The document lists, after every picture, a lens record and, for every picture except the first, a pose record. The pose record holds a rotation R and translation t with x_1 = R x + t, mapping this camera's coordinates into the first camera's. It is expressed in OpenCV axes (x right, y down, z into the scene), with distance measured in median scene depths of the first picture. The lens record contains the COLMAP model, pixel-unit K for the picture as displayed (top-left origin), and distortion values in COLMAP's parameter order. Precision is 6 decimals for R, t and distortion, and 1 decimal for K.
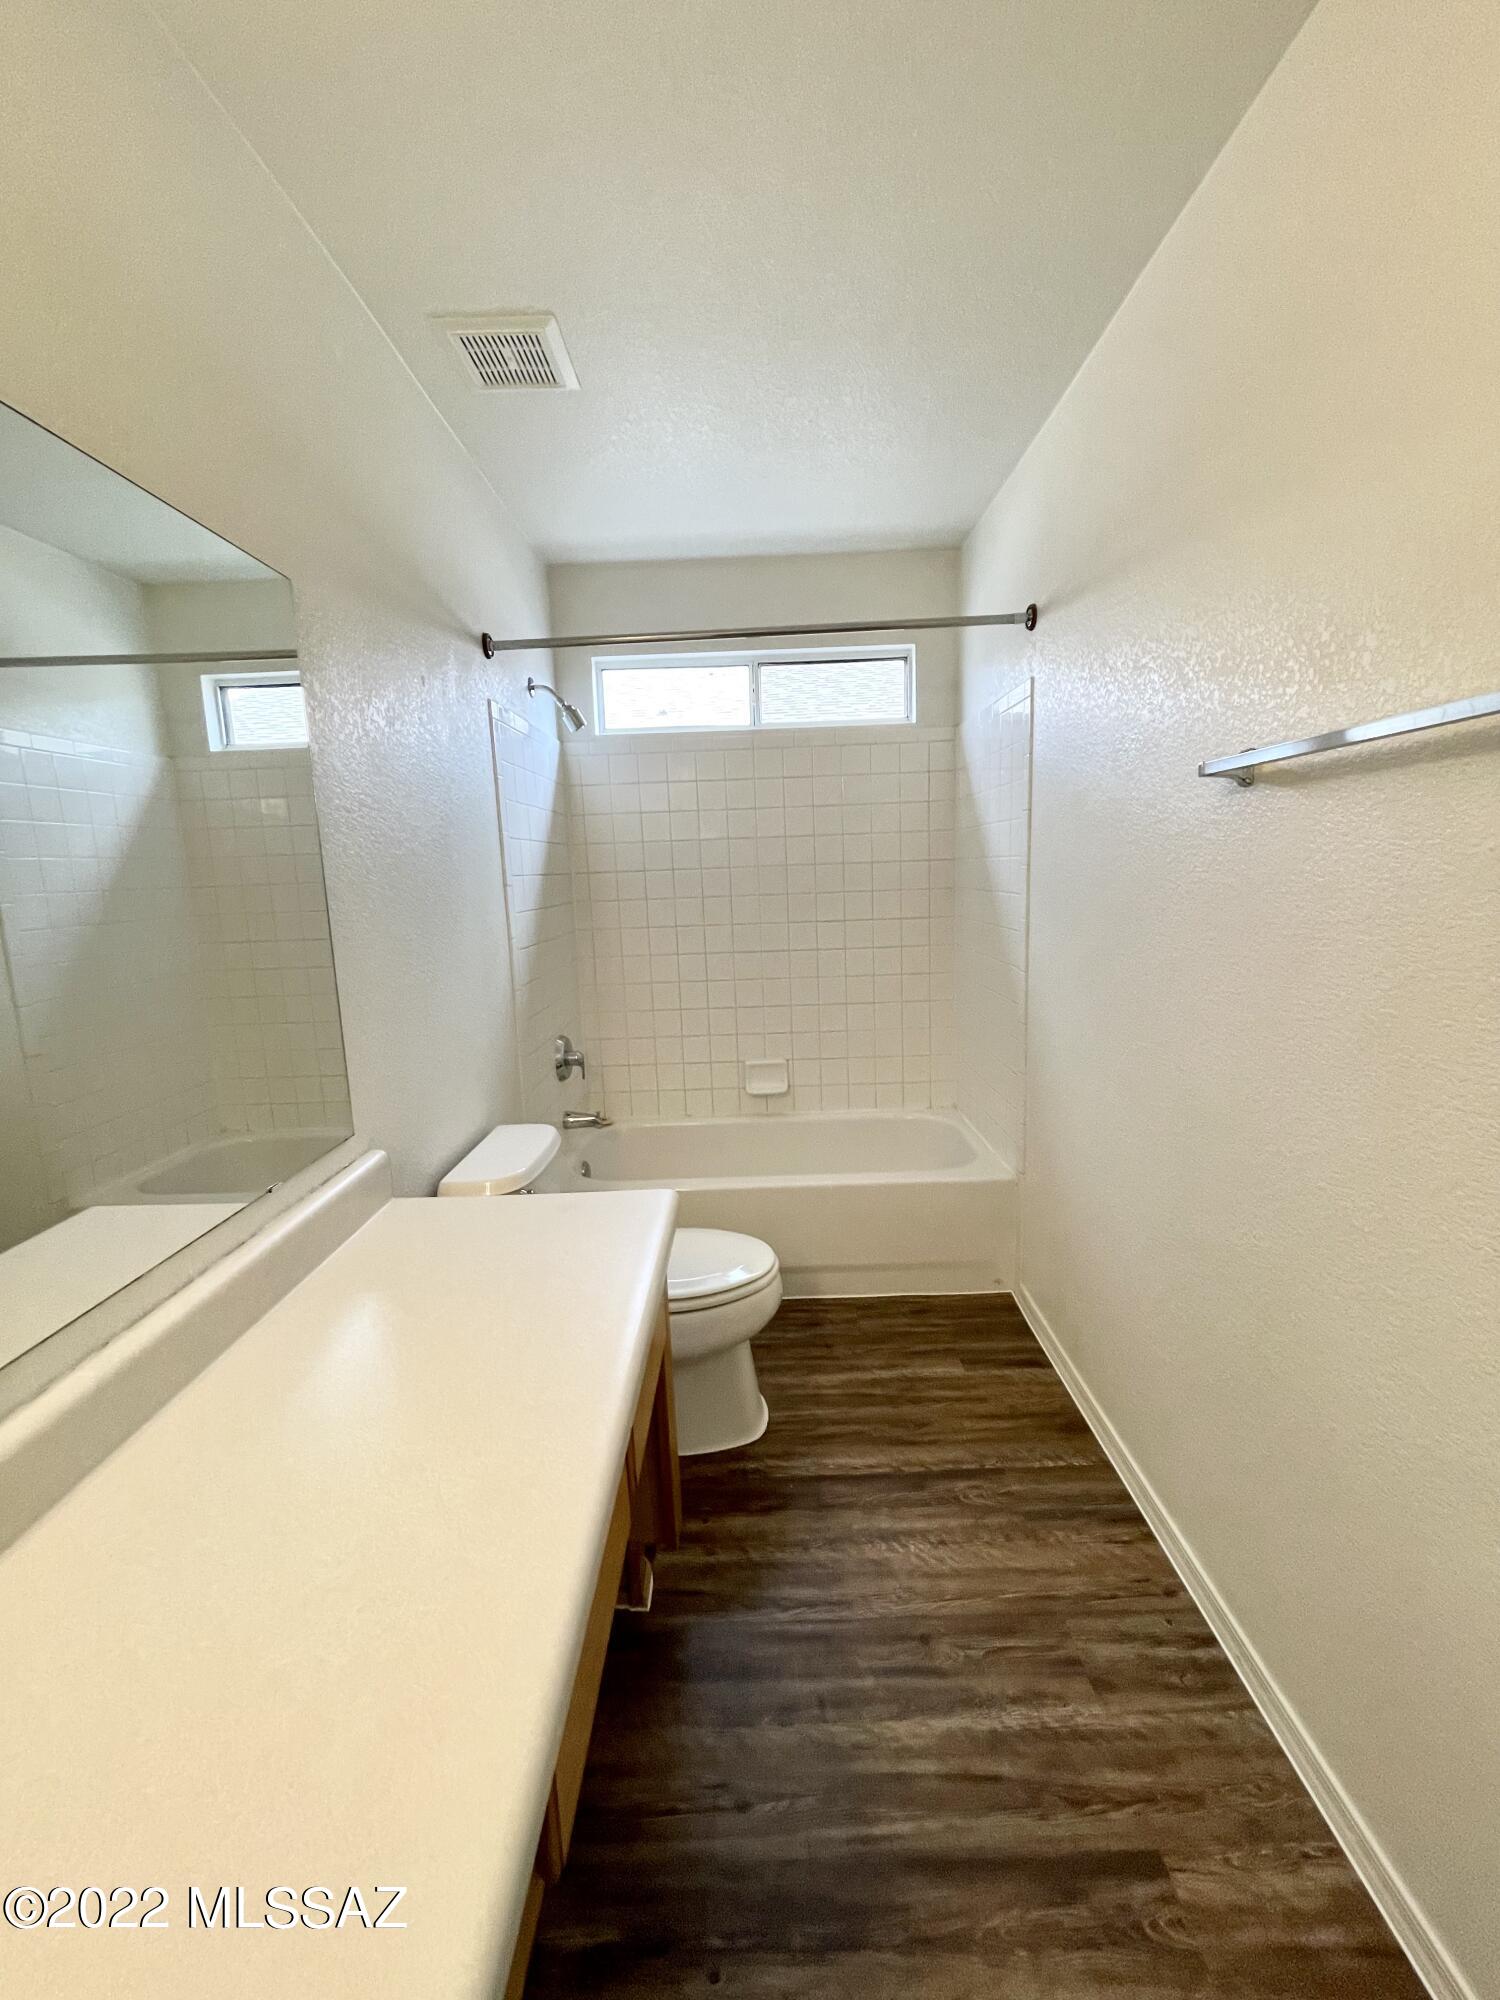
lens RADIAL K [[810.8, 0, 751.2], [0, 810.8, 995.6], [0, 0, 1]] dist [-0.002058, 0.000840]
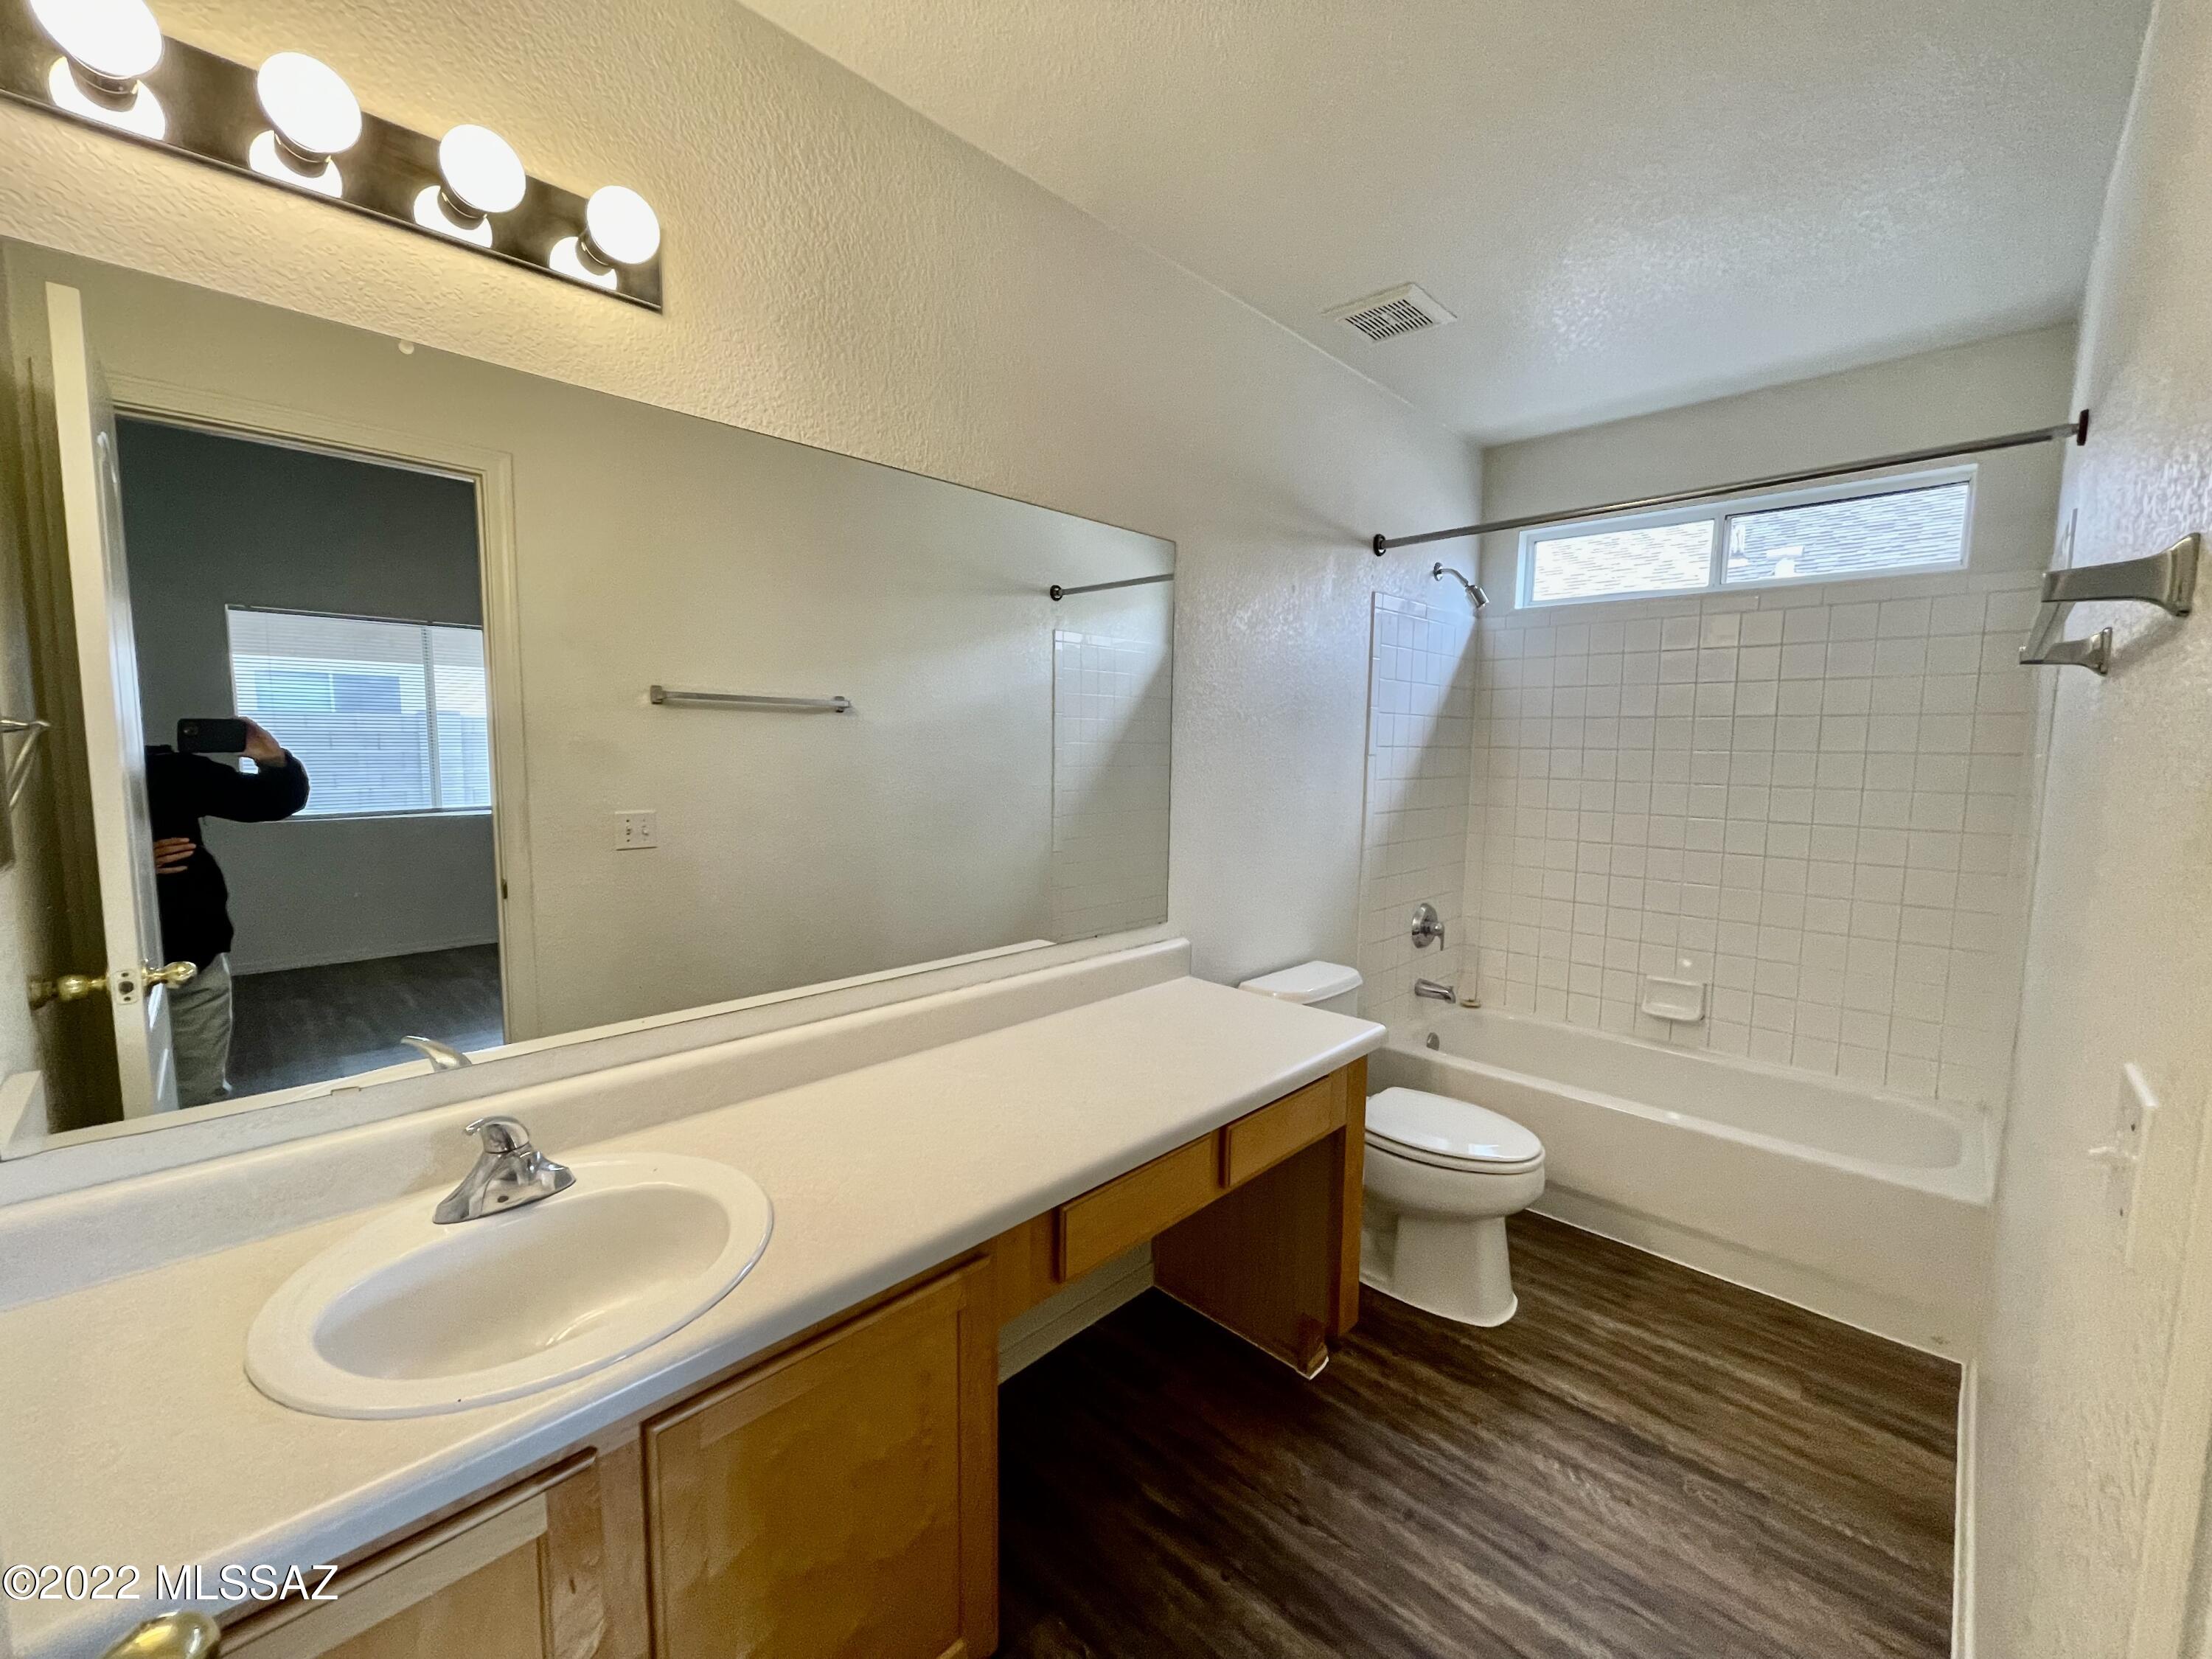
lens RADIAL K [[884.6, 0, 1092.2], [0, 884.6, 832.8], [0, 0, 1]] dist [-0.000136, 0.000307]
pose [[0.713044, 0.116099, -0.691440, 0.390839], [-0.147869, 0.988914, 0.013559, 0.013595], [0.685349, 0.092574, 0.722307, -0.181026]]
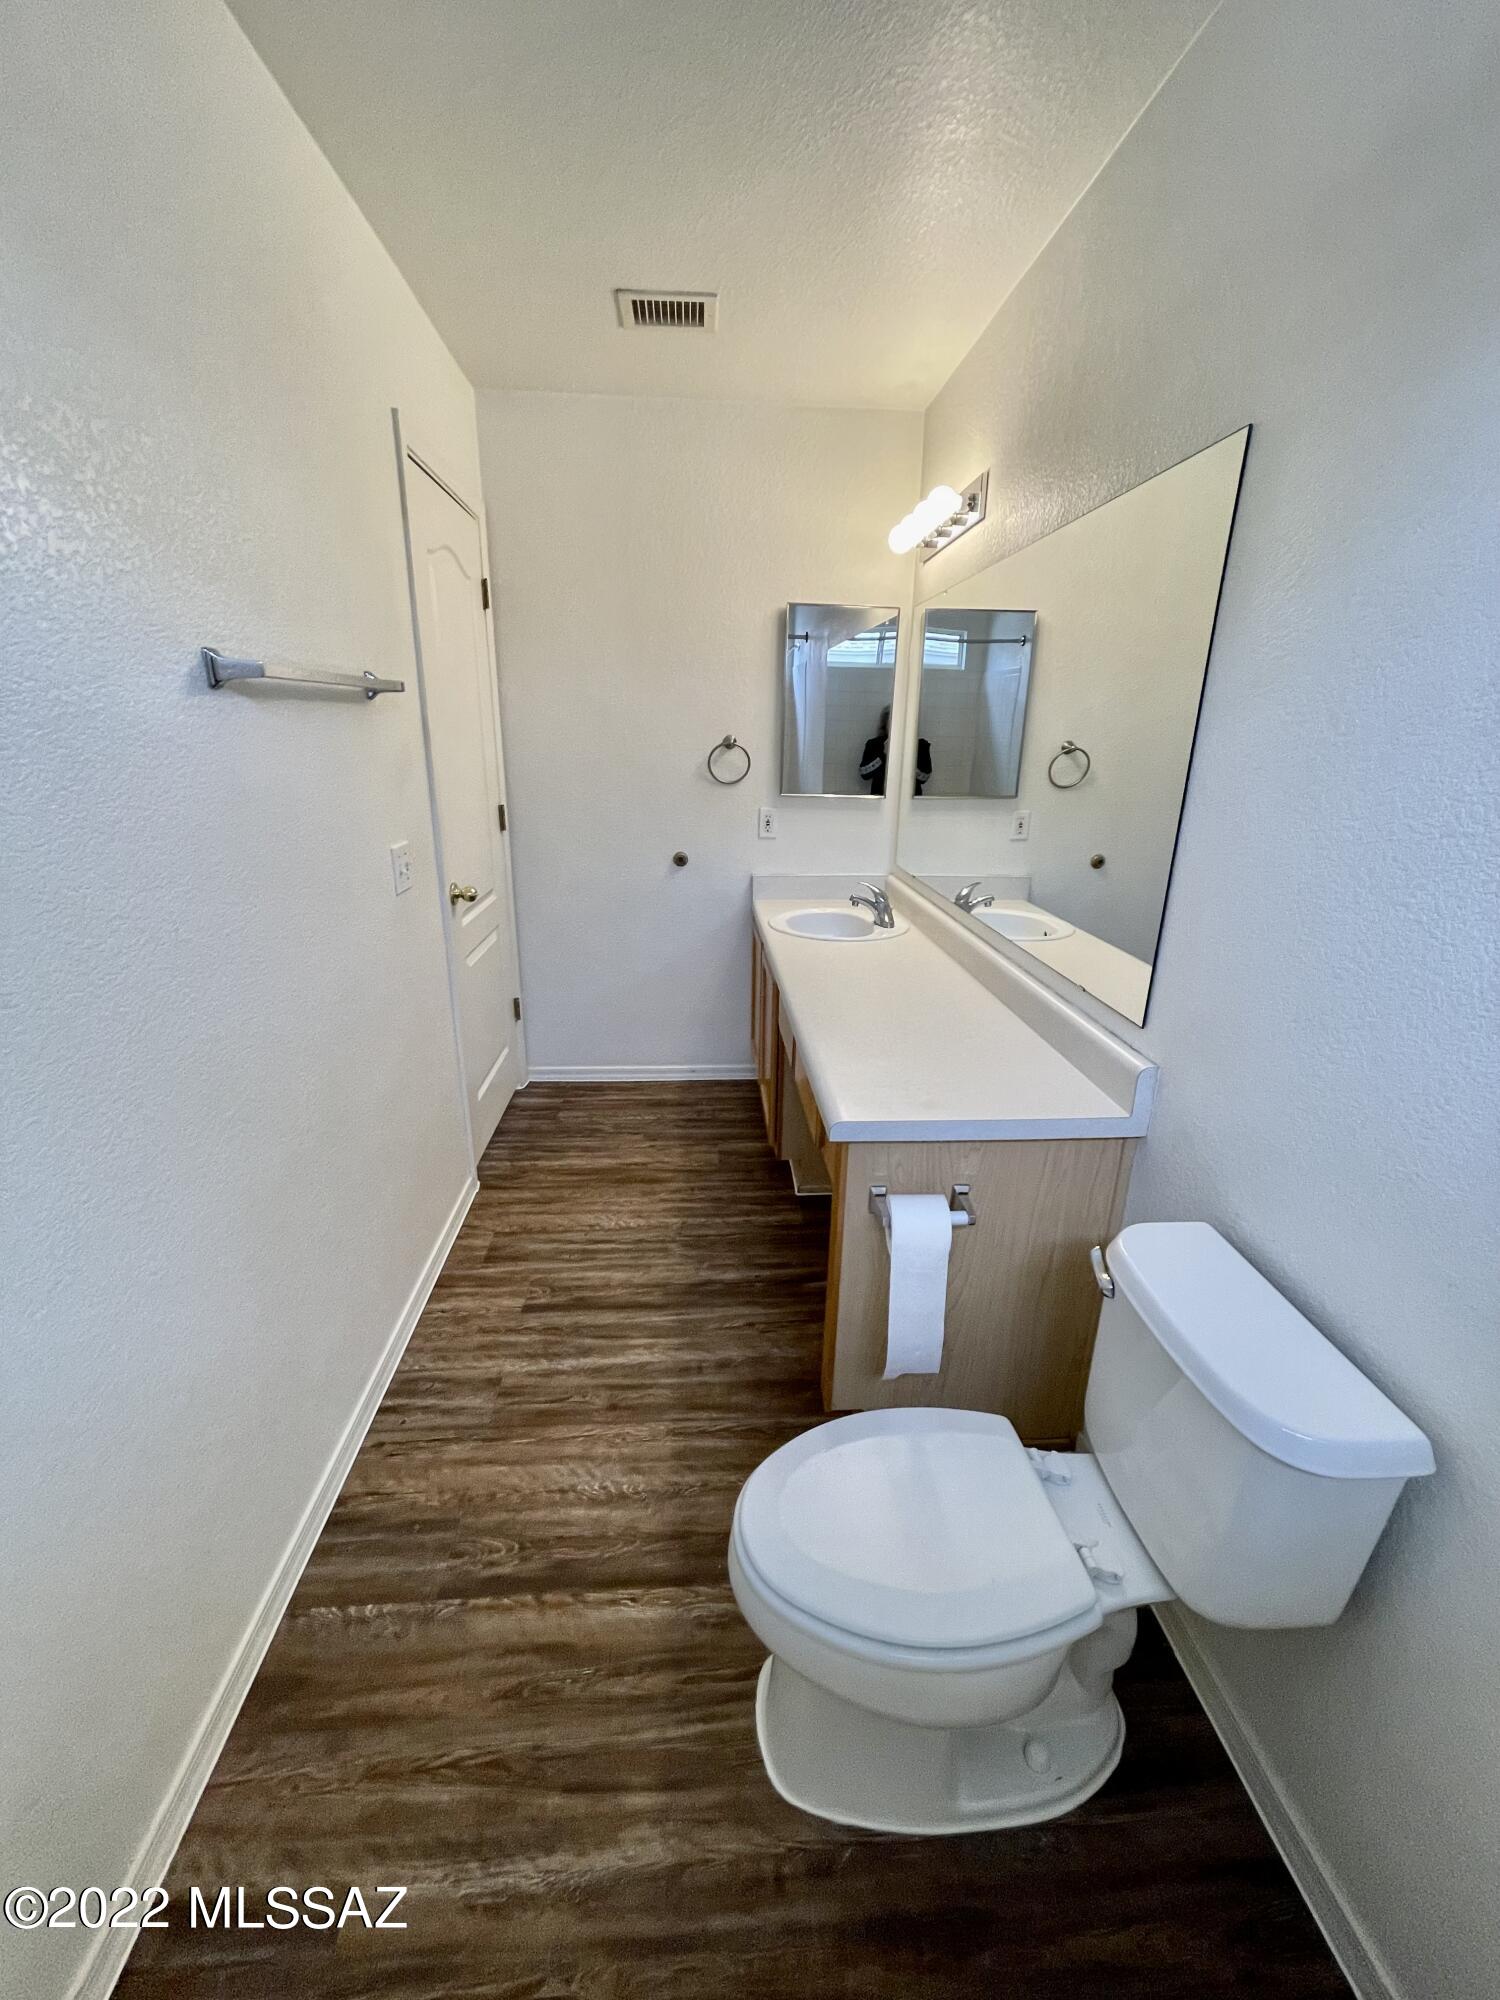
lens RADIAL K [[810.8, 0, 751.2], [0, 810.8, 995.6], [0, 0, 1]] dist [-0.002058, 0.000840]
pose [[-0.996819, 0.043605, -0.066709, 0.049629], [0.008213, 0.888791, 0.458239, -0.278124], [0.079272, 0.456234, -0.886322, 1.547435]]
